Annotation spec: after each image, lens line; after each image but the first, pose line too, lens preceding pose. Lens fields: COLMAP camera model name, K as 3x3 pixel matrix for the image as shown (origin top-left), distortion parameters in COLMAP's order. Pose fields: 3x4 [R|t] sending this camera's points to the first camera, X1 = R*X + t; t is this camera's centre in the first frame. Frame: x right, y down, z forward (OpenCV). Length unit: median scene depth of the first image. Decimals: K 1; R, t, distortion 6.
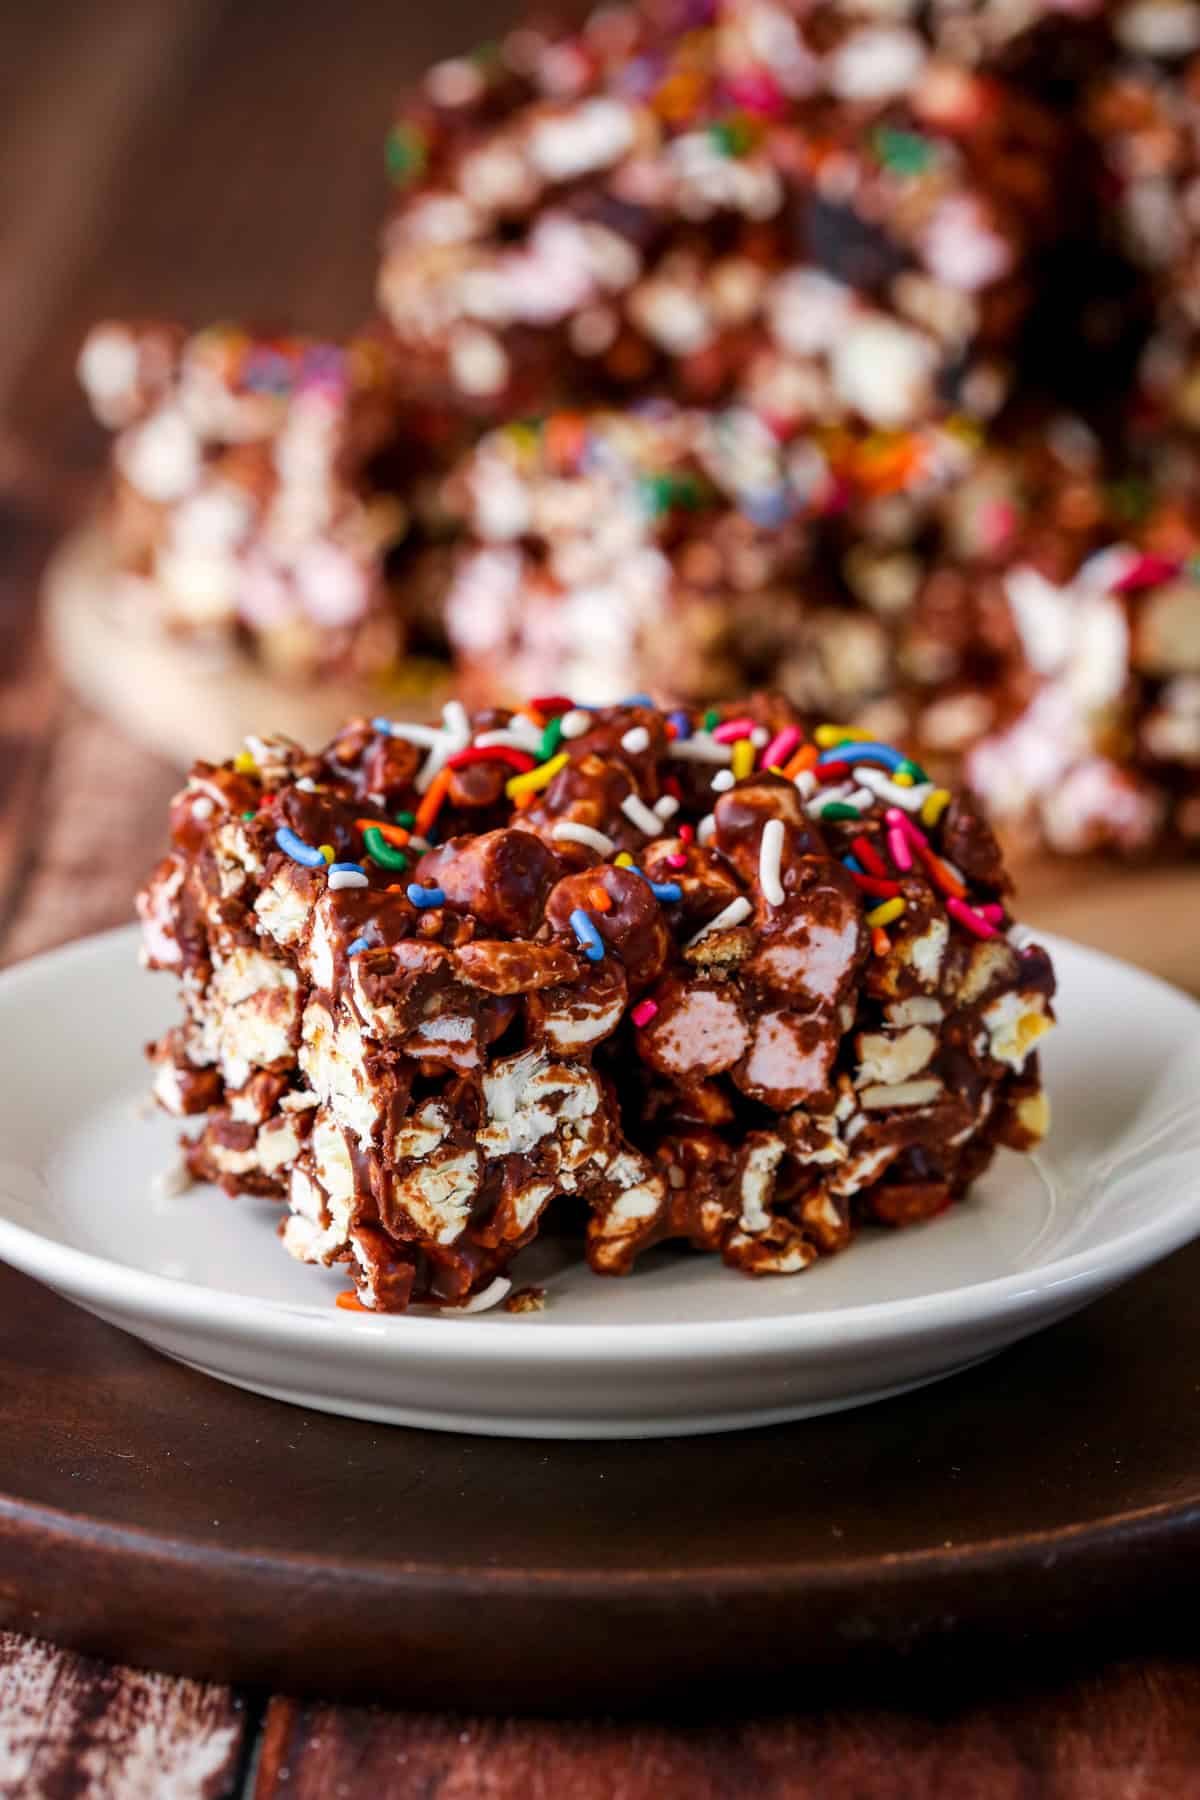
lens RADIAL K [[6513.4, 0, 600.0], [0, 6513.4, 900.0], [0, 0, 1]] dist [-0.258009, 0.551808]
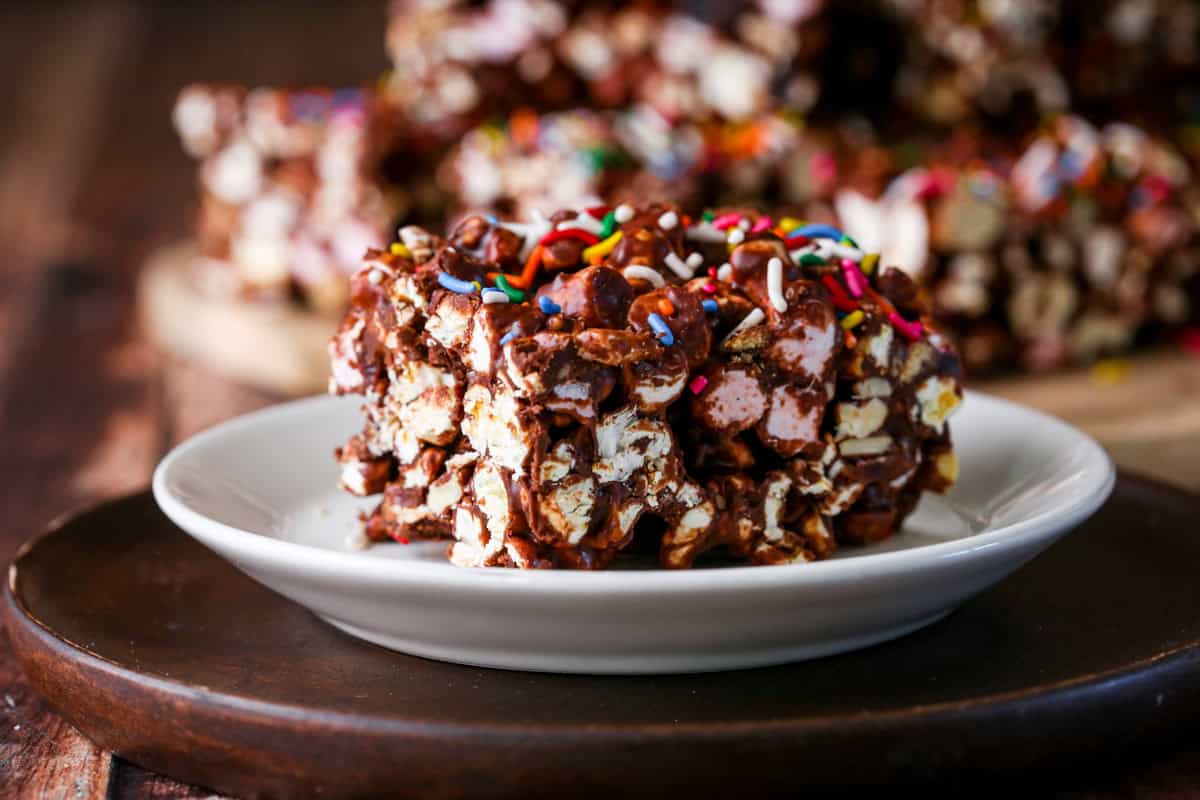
lens RADIAL K [[4342.3, 0, 600.0], [0, 4342.3, 400.0], [0, 0, 1]] dist [-0.258009, 0.551808]
pose [[0.995655, -0.037146, 0.085387, -0.097194], [0.045513, 0.994123, -0.098227, 0.113808], [-0.081237, 0.101686, 0.991494, 0.035467]]
